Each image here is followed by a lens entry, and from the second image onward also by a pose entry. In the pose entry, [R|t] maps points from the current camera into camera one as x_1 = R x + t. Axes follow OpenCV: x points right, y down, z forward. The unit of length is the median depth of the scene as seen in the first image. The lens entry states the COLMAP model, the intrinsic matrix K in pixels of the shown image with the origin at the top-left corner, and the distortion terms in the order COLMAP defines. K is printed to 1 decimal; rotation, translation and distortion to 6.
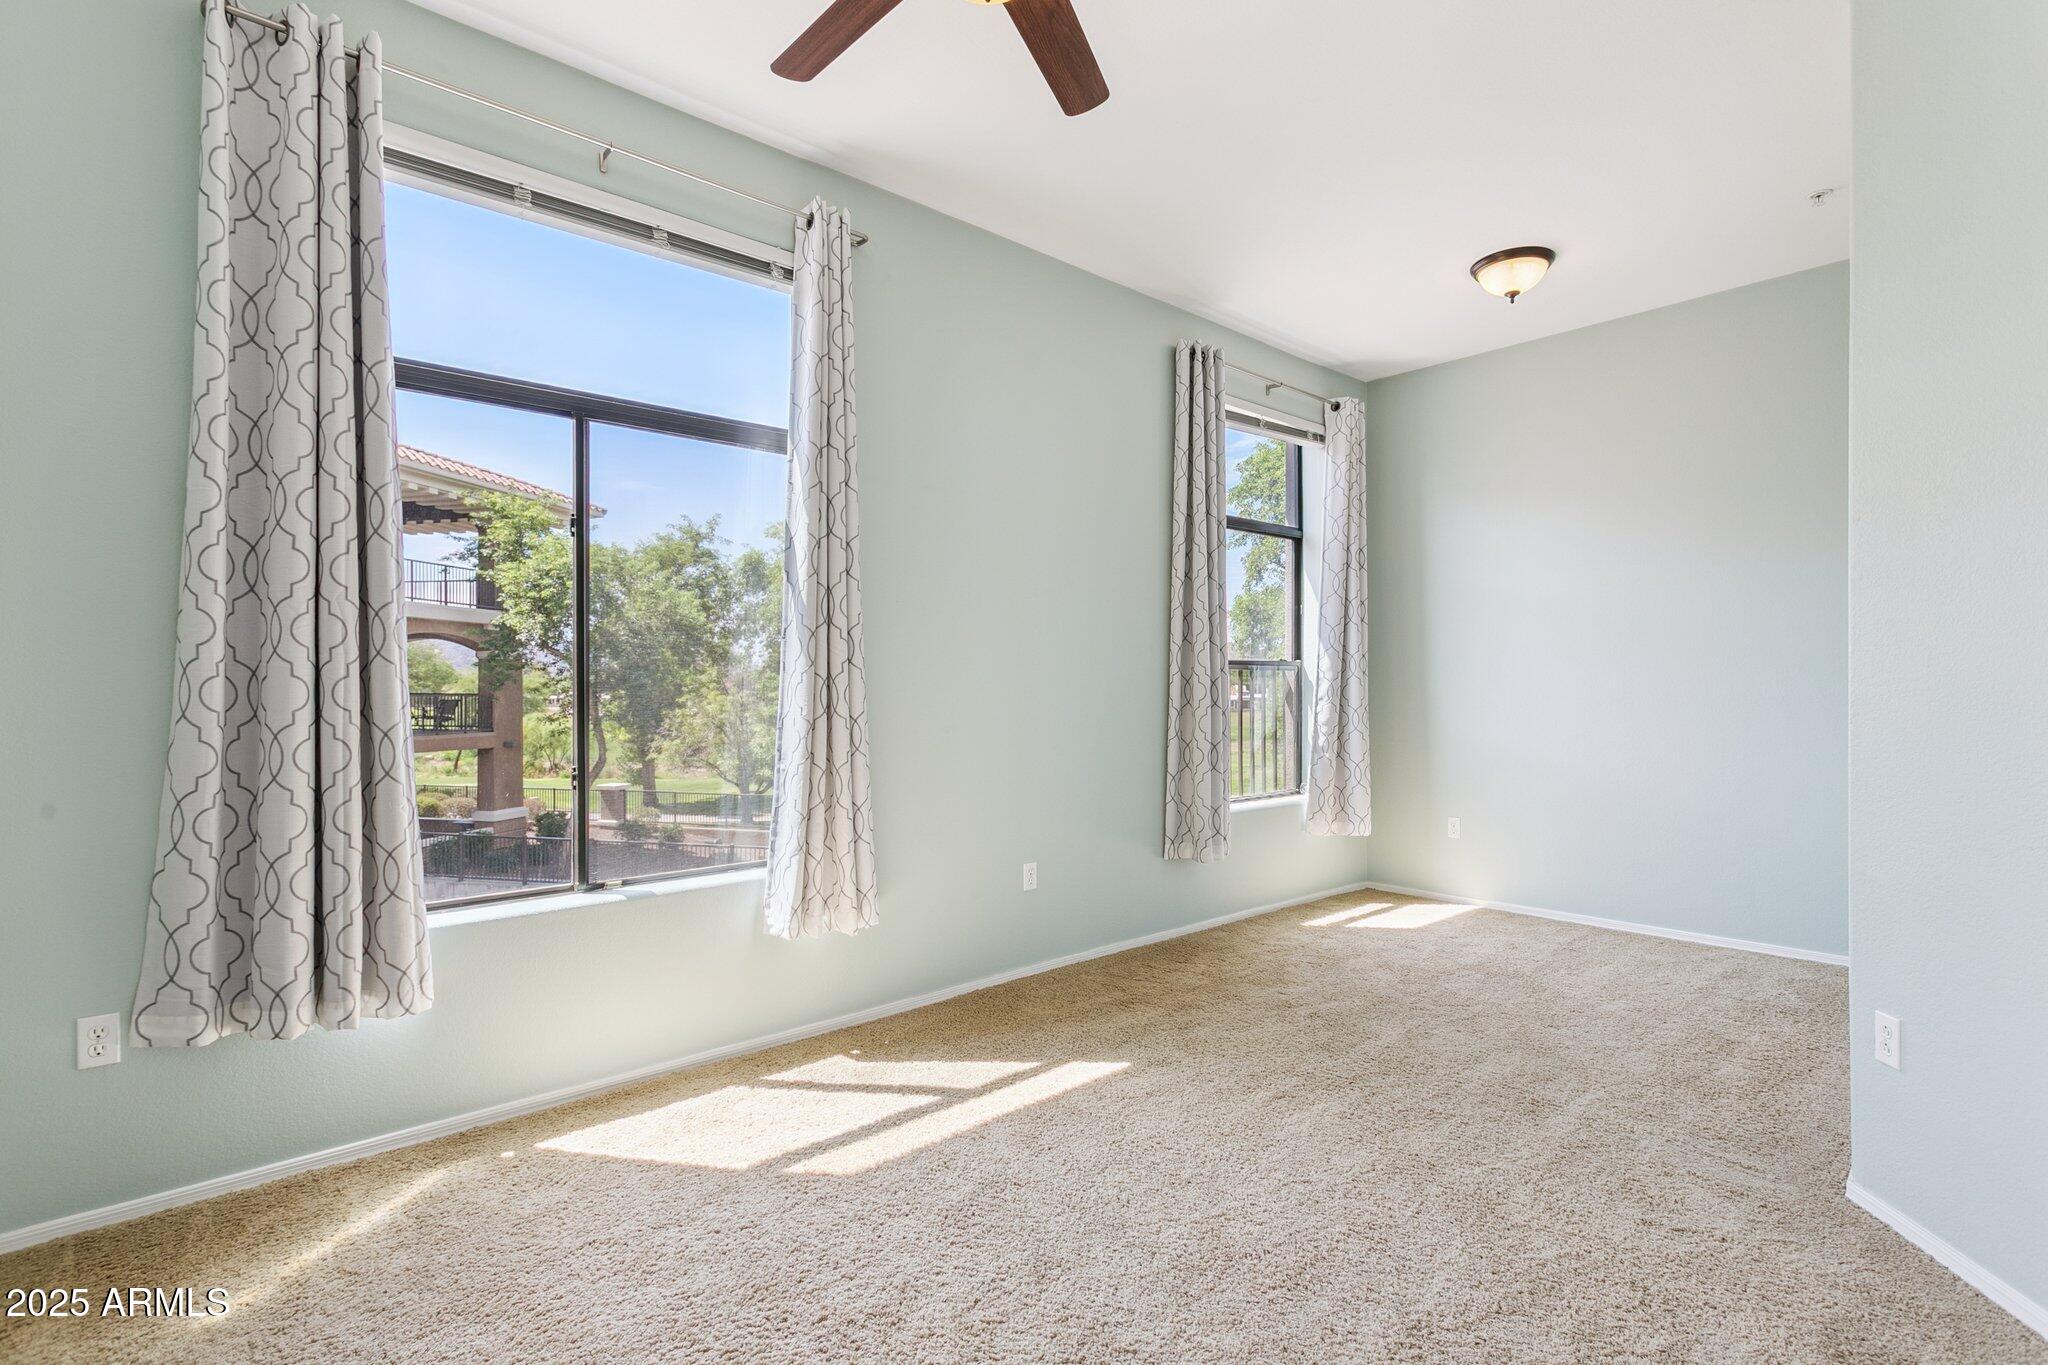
lens RADIAL K [[979.9, 0, 1019.8], [0, 979.9, 677.9], [0, 0, 1]] dist [0.001384, 0.000546]
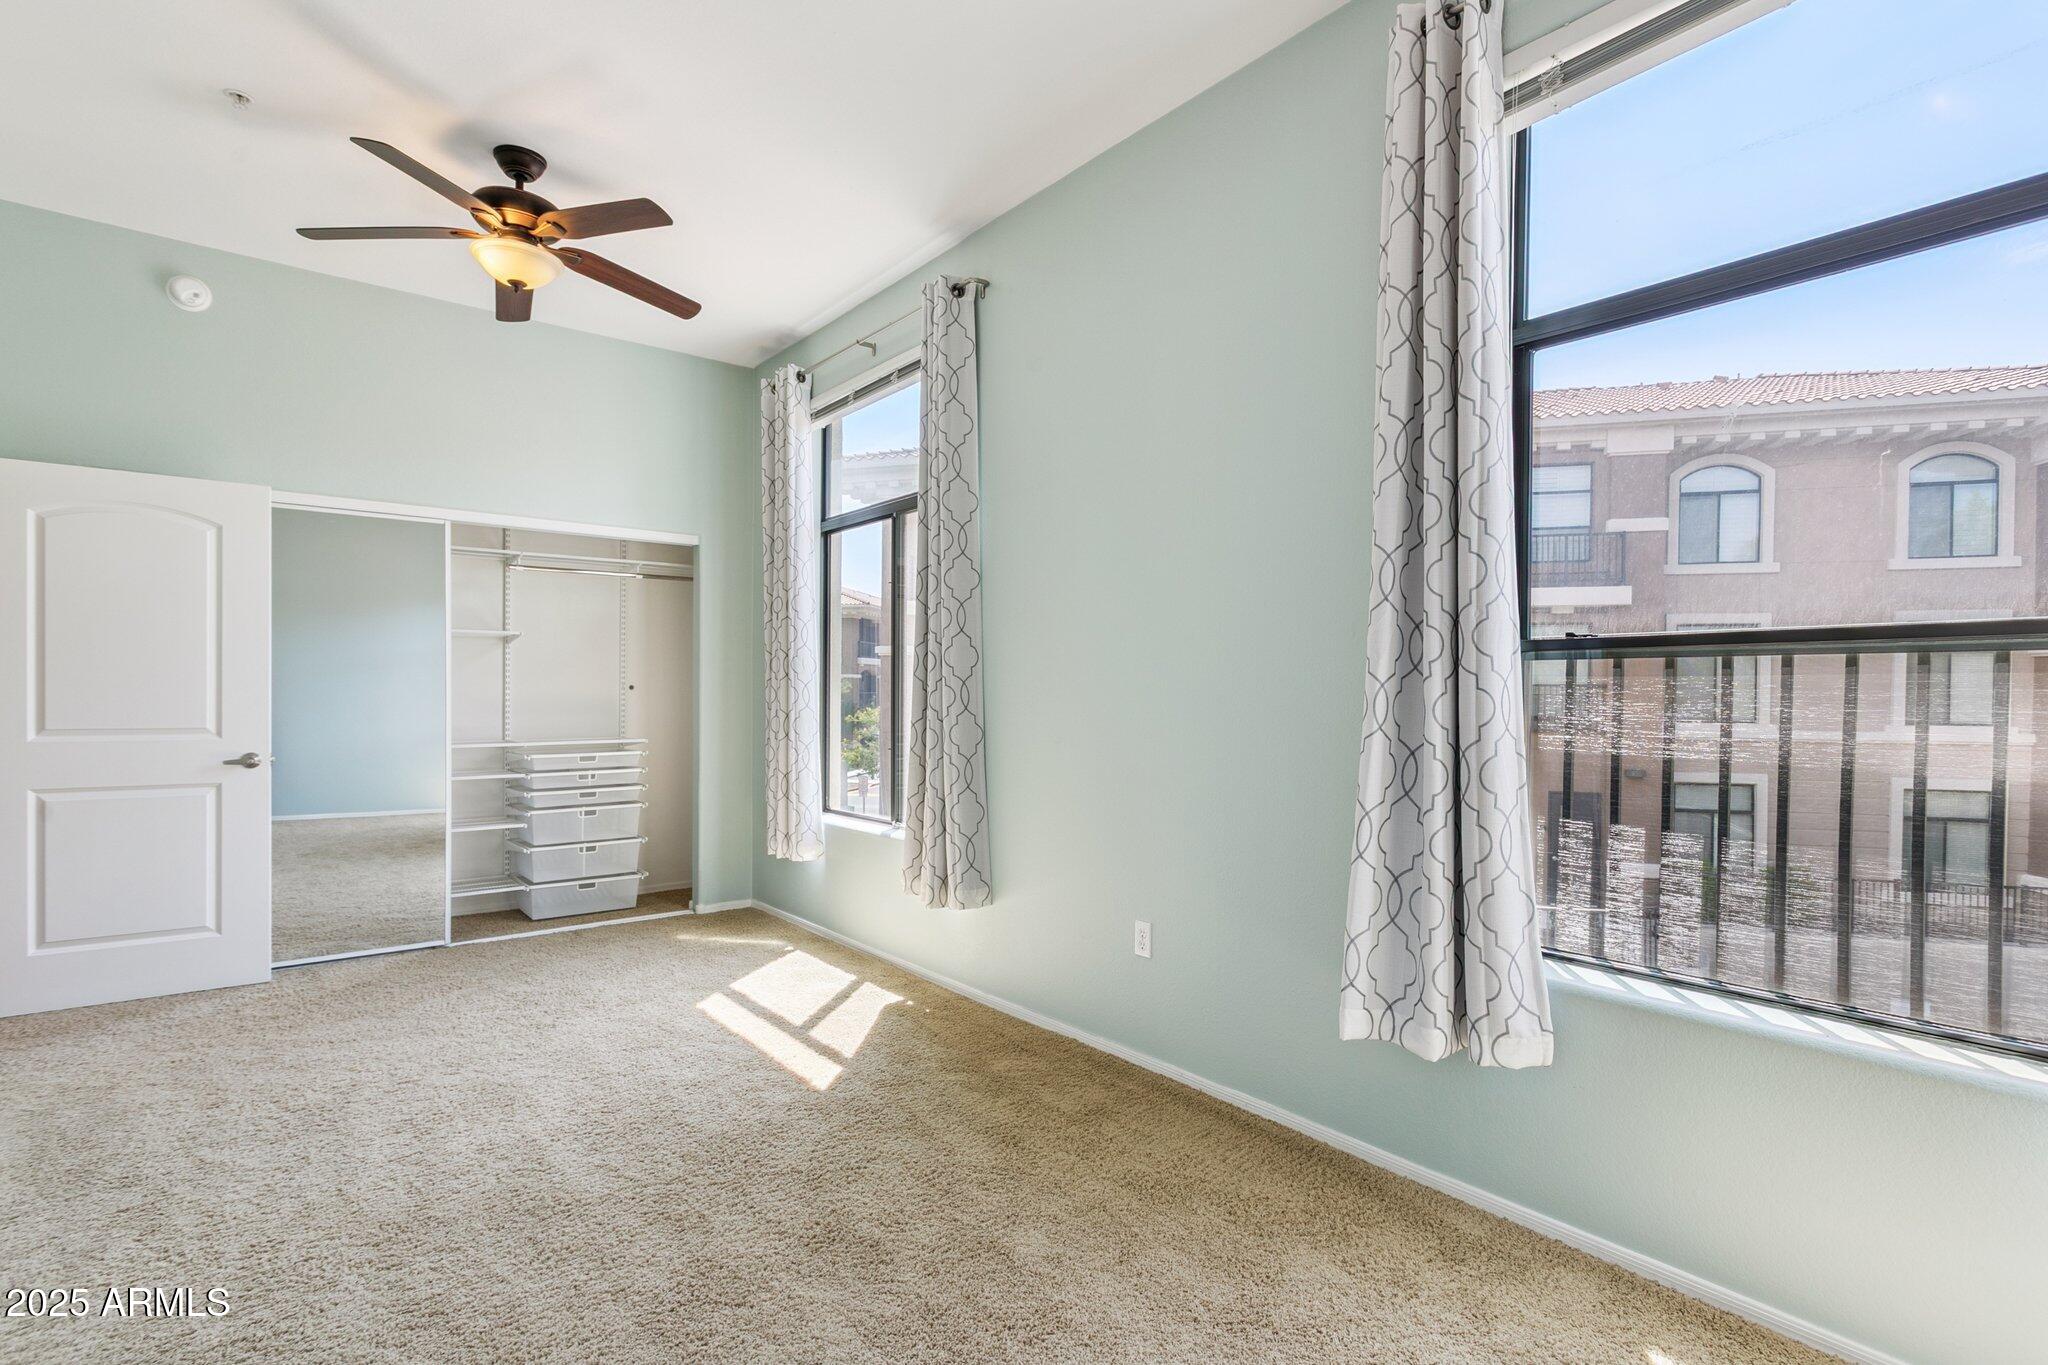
lens RADIAL K [[982.0, 0, 1024.0], [0, 982.0, 703.4], [0, 0, 1]] dist [0.000665, 0.000150]
pose [[-0.022917, 0.014854, -0.999627, 0.983815], [-0.004064, 0.999880, 0.014951, 0.001494], [0.999729, 0.004405, -0.022854, 1.128720]]
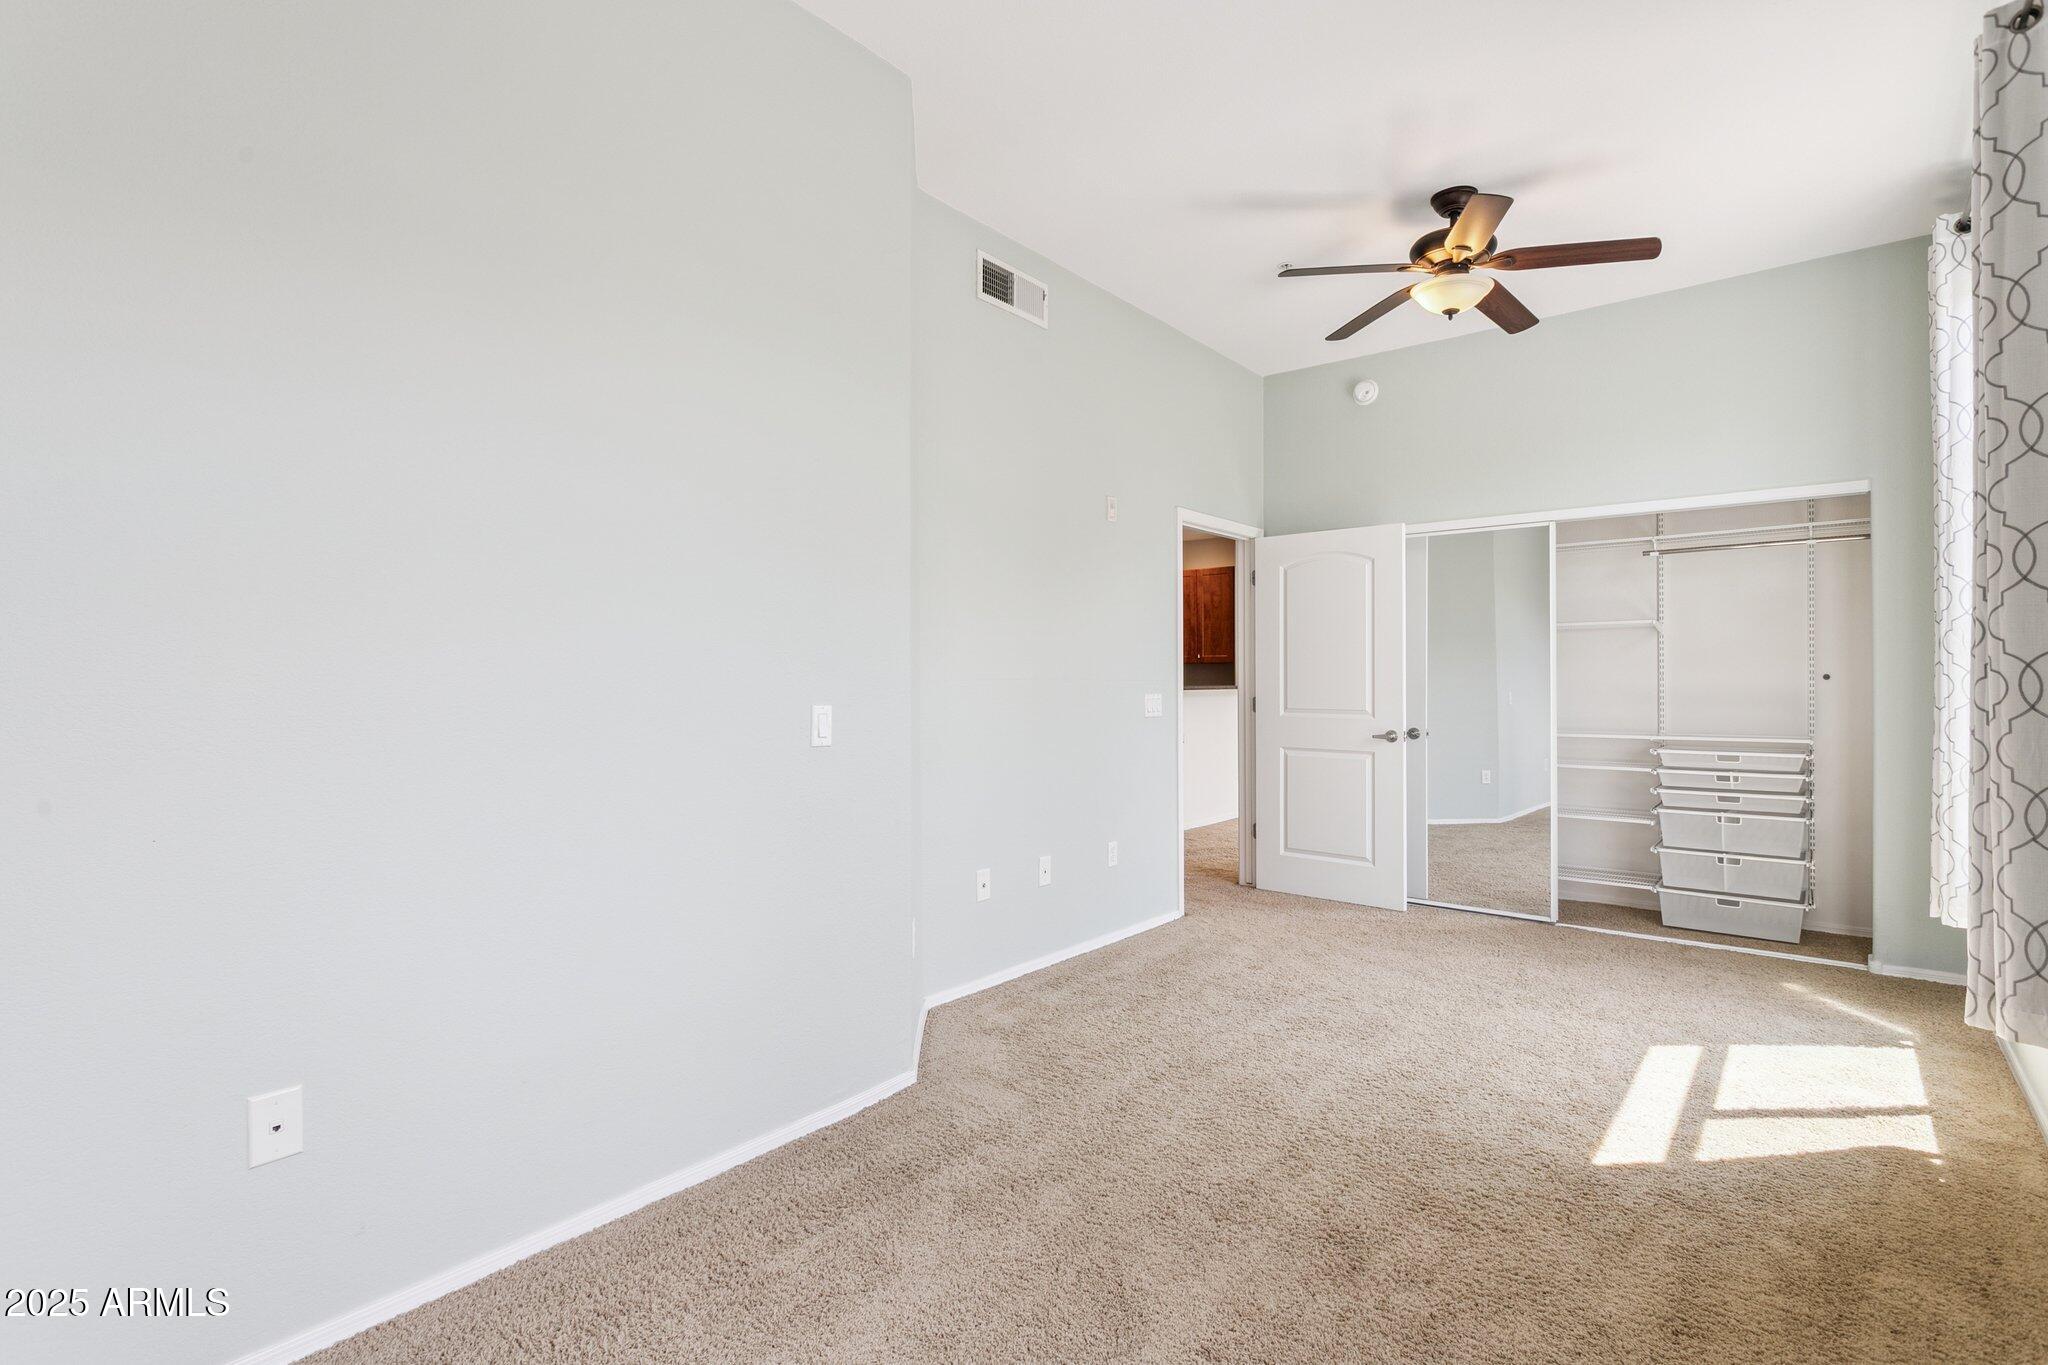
lens RADIAL K [[981.8, 0, 1027.7], [0, 981.8, 671.8], [0, 0, 1]] dist [0.003027, 0.000455]
pose [[-0.983622, 0.002589, -0.180224, 0.652733], [0.004408, 0.999943, -0.009689, 0.003338], [0.180189, -0.010325, -0.983578, 1.584456]]
